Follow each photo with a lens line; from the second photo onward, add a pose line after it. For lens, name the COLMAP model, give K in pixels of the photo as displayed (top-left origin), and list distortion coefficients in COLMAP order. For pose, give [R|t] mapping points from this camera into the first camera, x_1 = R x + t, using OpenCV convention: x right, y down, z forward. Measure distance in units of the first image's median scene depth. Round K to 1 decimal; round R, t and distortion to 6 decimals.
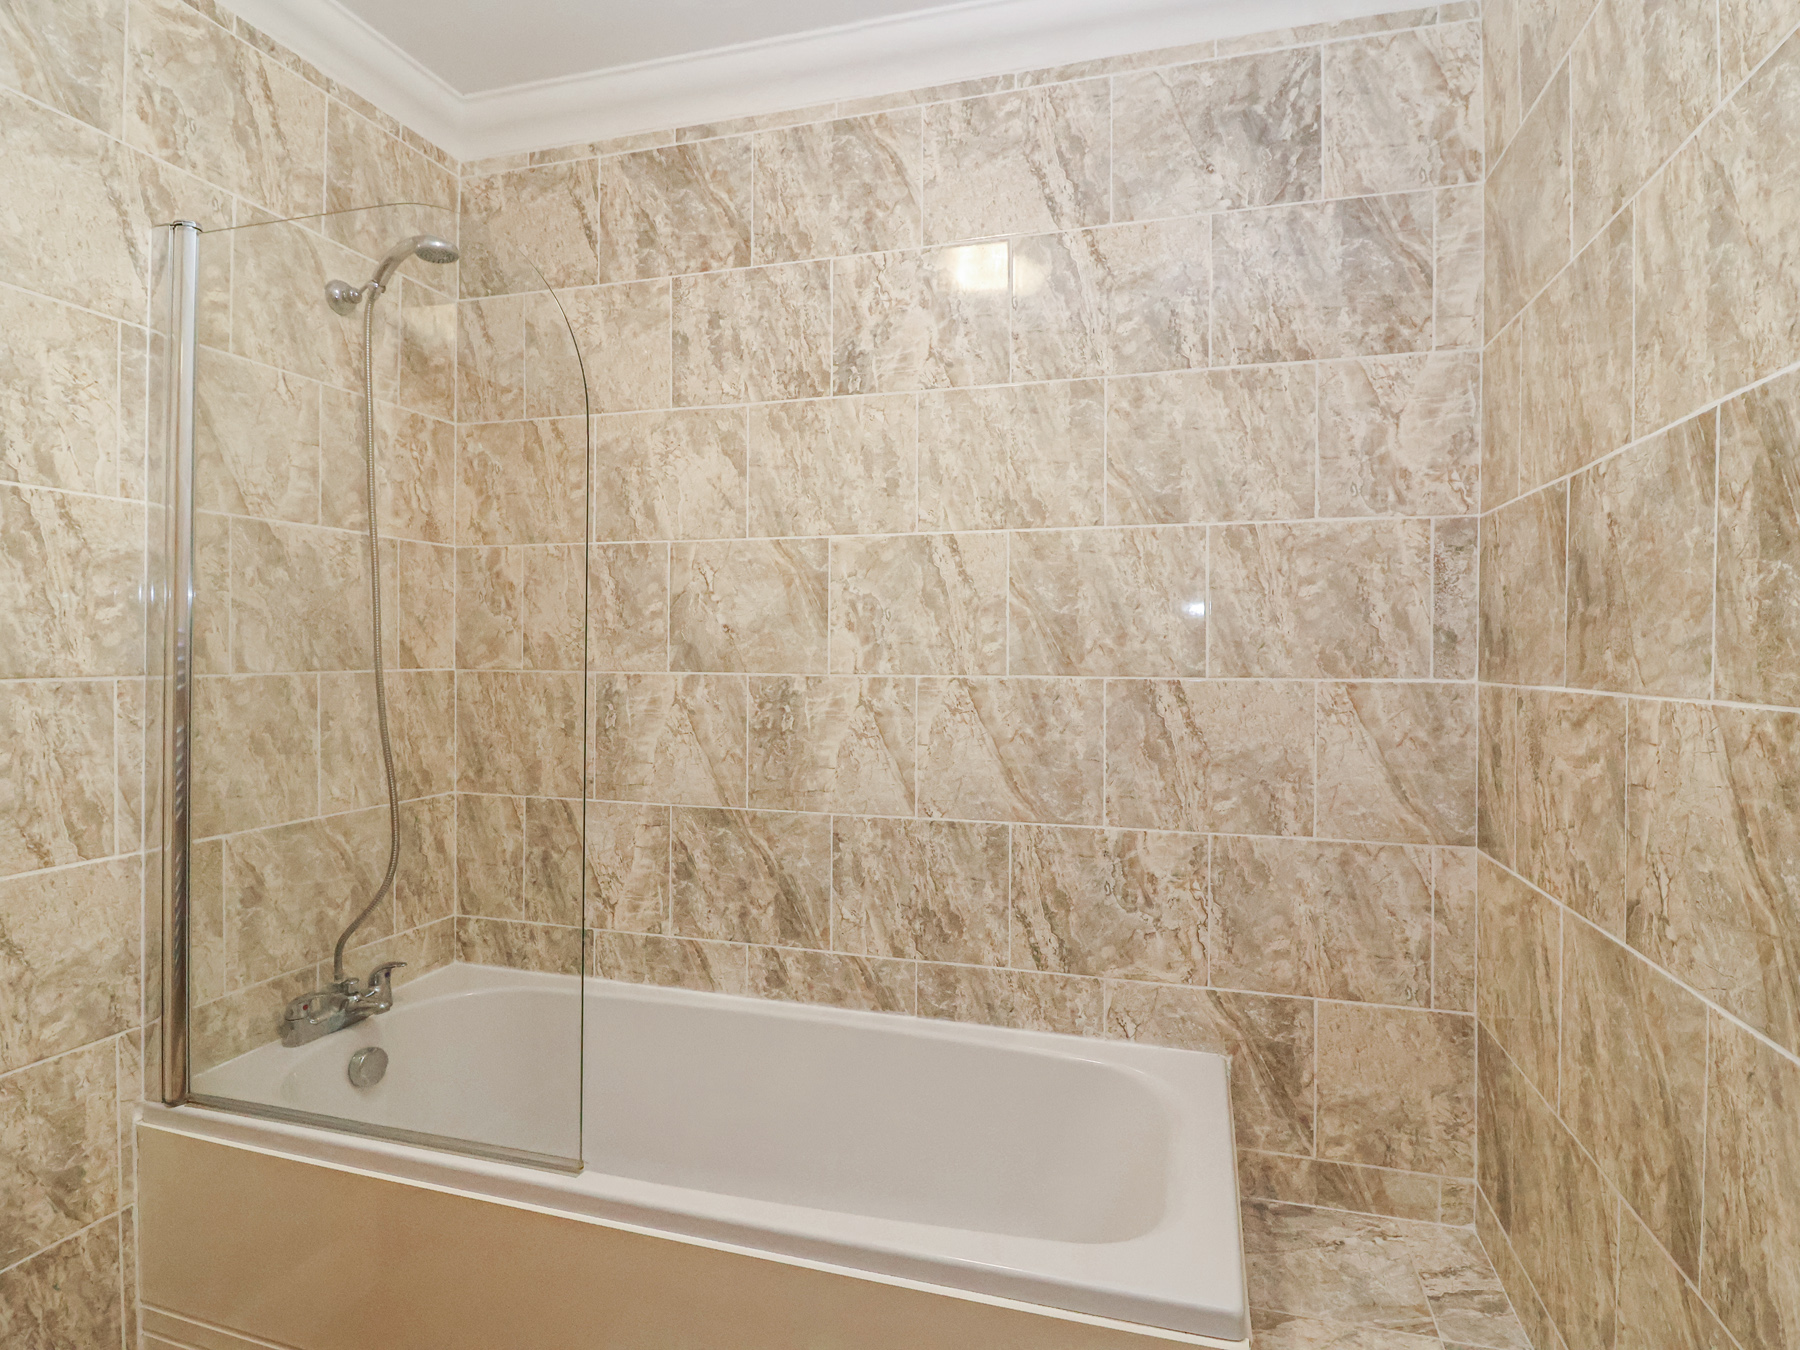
lens RADIAL K [[941.8, 0, 914.4], [0, 941.8, 670.4], [0, 0, 1]] dist [-0.001771, -0.009669]
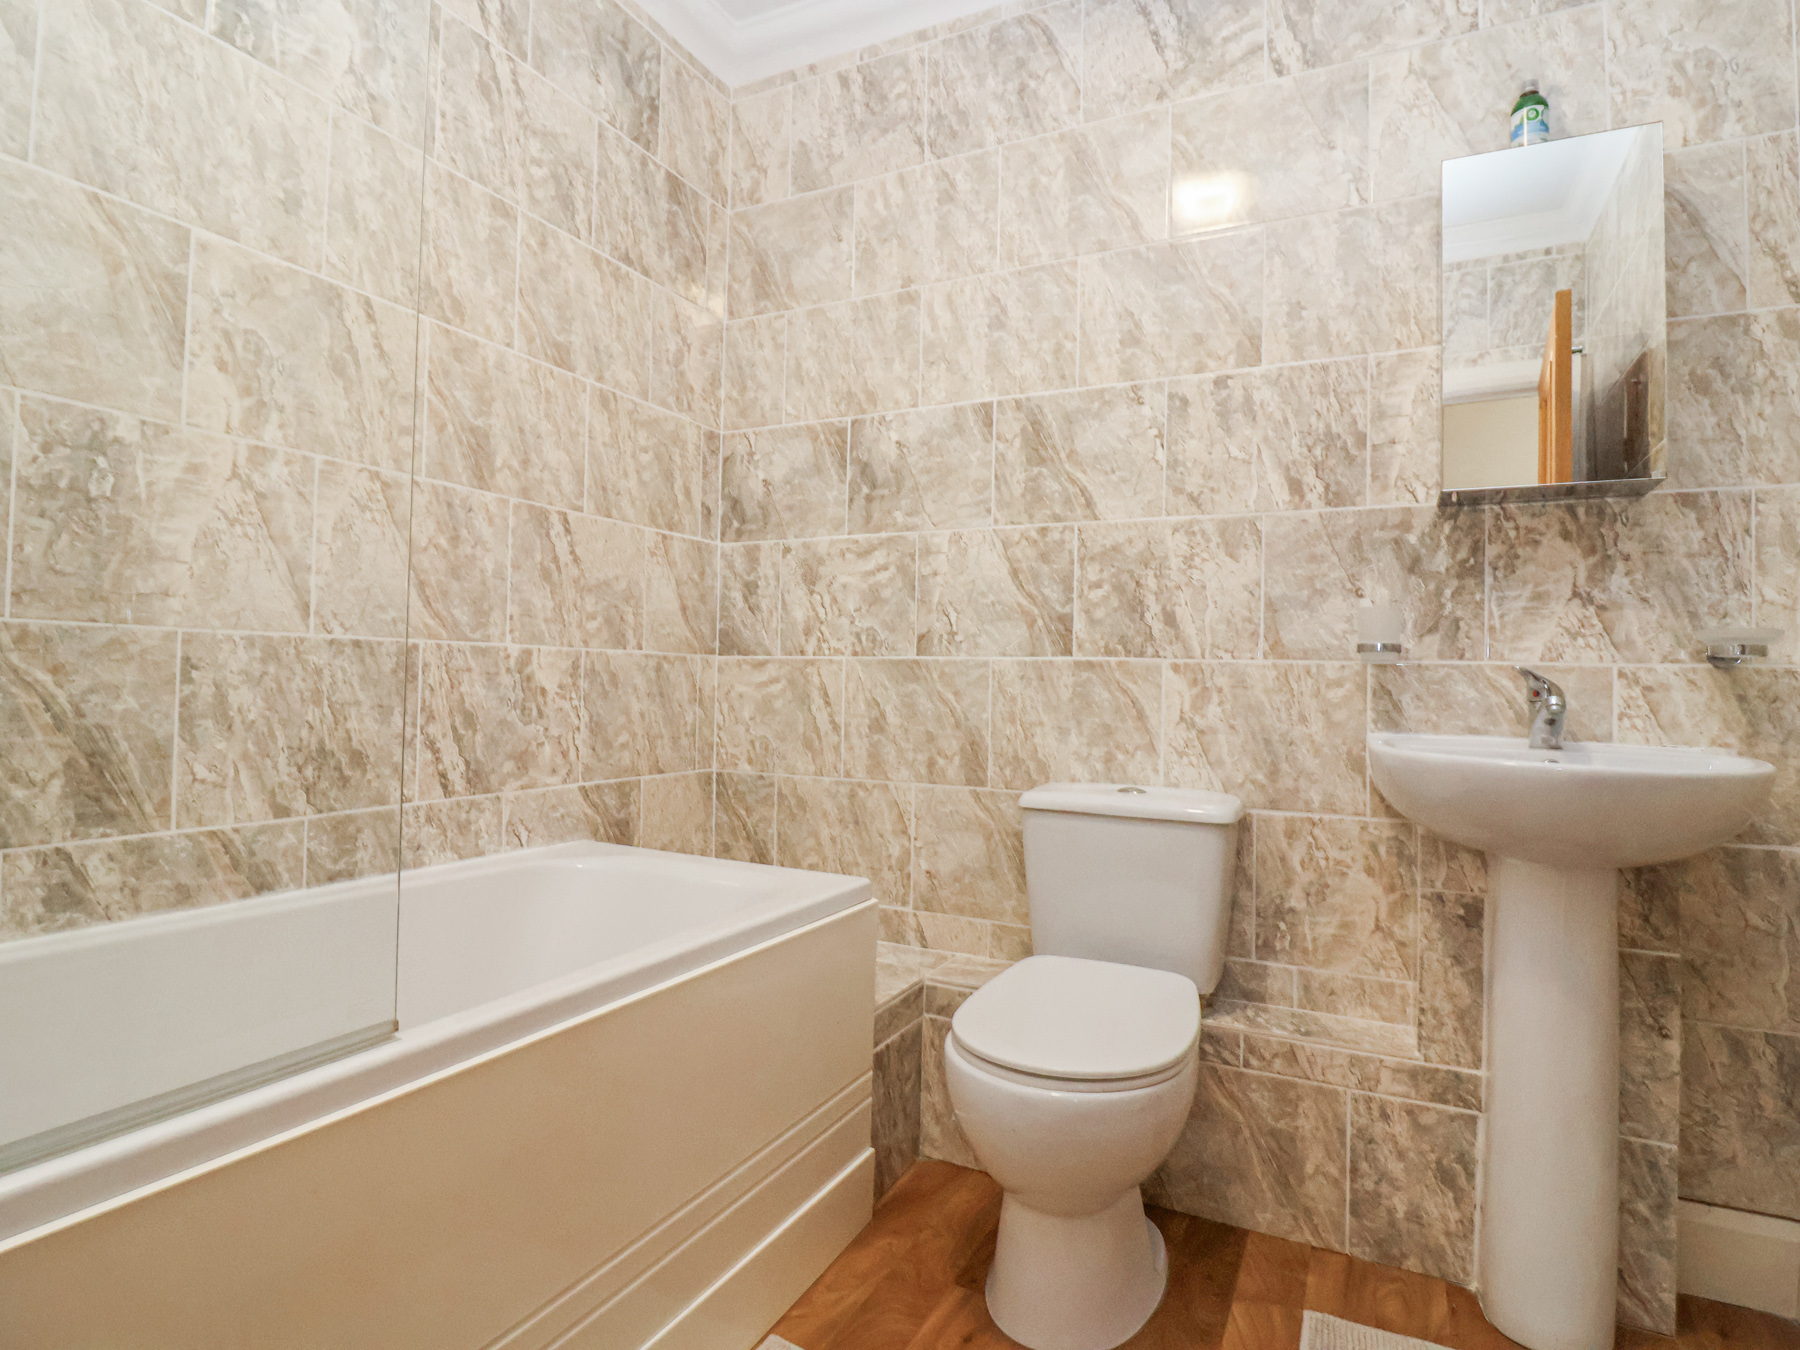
lens RADIAL K [[941.8, 0, 917.3], [0, 941.8, 680.5], [0, 0, 1]] dist [-0.001771, -0.009669]
pose [[0.175569, 0.004032, 0.984459, -0.717663], [-0.002208, 0.999991, -0.003702, 0.206037], [-0.984465, -0.001524, 0.175576, 0.377753]]
